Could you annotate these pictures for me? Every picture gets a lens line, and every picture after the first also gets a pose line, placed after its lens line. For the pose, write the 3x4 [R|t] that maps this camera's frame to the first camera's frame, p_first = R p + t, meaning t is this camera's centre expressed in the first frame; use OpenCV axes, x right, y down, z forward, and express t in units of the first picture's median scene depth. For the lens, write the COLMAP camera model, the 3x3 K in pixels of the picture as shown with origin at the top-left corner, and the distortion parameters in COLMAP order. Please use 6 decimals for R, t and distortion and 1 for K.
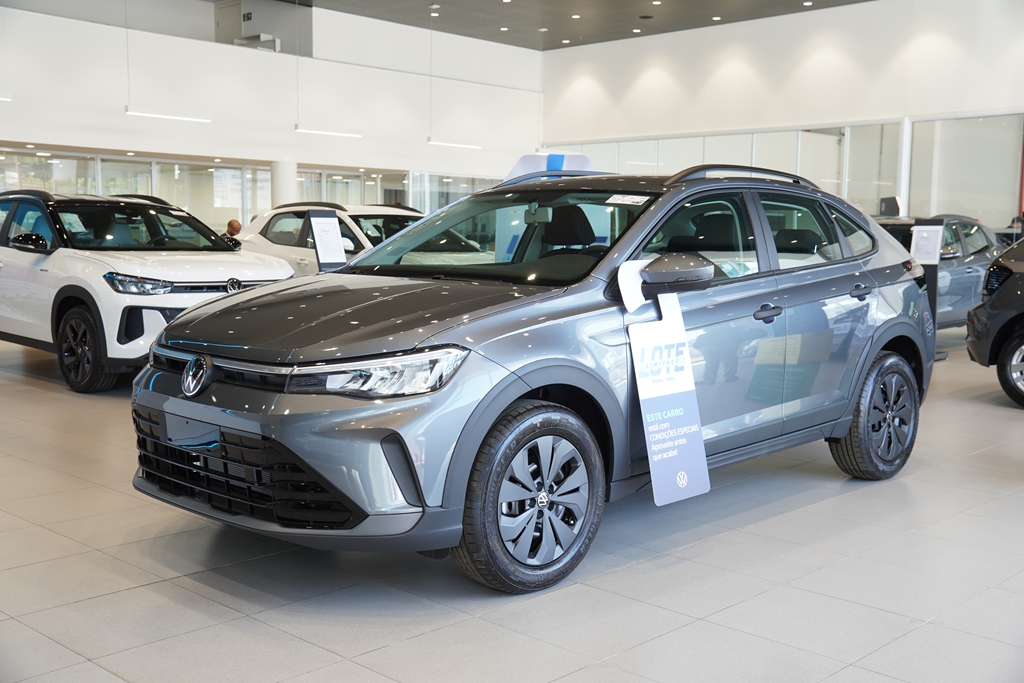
lens RADIAL K [[1075.3, 0, 515.7], [0, 1075.3, 346.9], [0, 0, 1]] dist [0.053565, 0.000000]
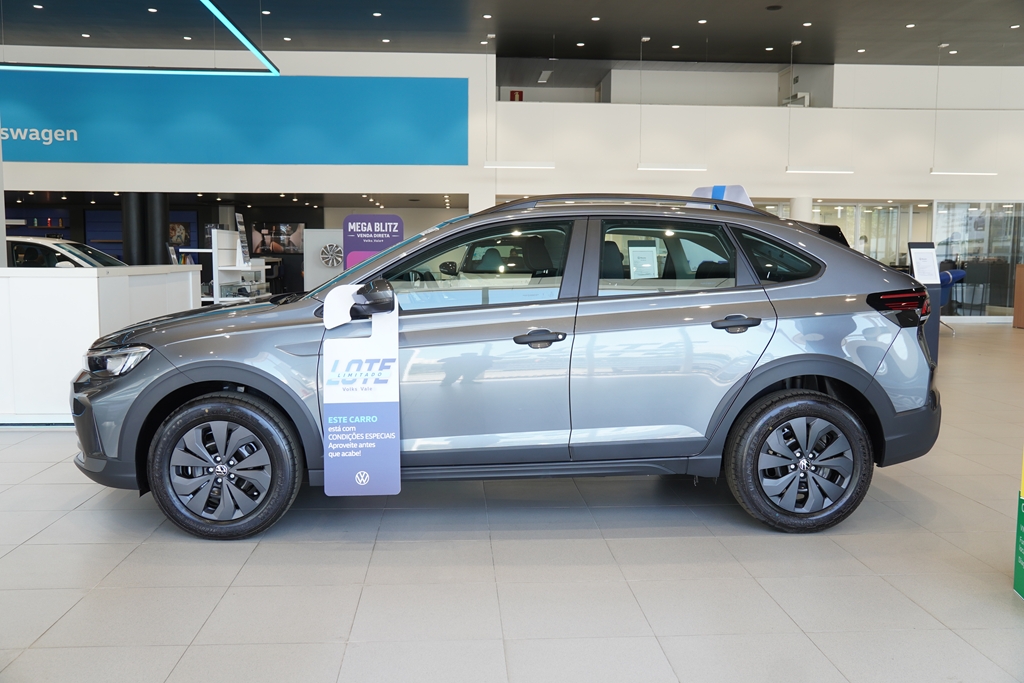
lens RADIAL K [[858.5, 0, 517.7], [0, 858.5, 349.3], [0, 0, 1]] dist [-0.037724, 0.039371]
pose [[0.735197, 0.066364, -0.674597, 0.875439], [-0.065037, 0.997511, 0.027251, -0.047800], [0.674726, 0.023839, 0.737683, 0.440729]]
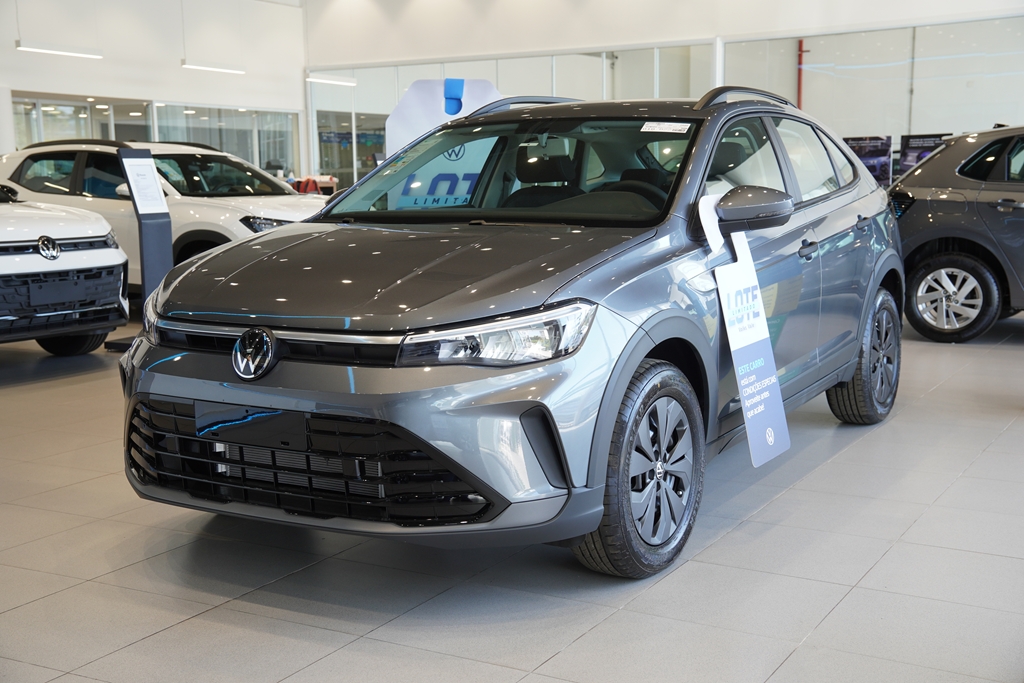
lens RADIAL K [[1214.3, 0, 512.1], [0, 1214.3, 346.4], [0, 0, 1]] dist [0.111855, 0.000000]
pose [[0.971774, -0.058826, 0.228460, -0.285801], [0.050372, 0.997819, 0.042669, -0.007126], [-0.230472, -0.029957, 0.972618, 0.055386]]
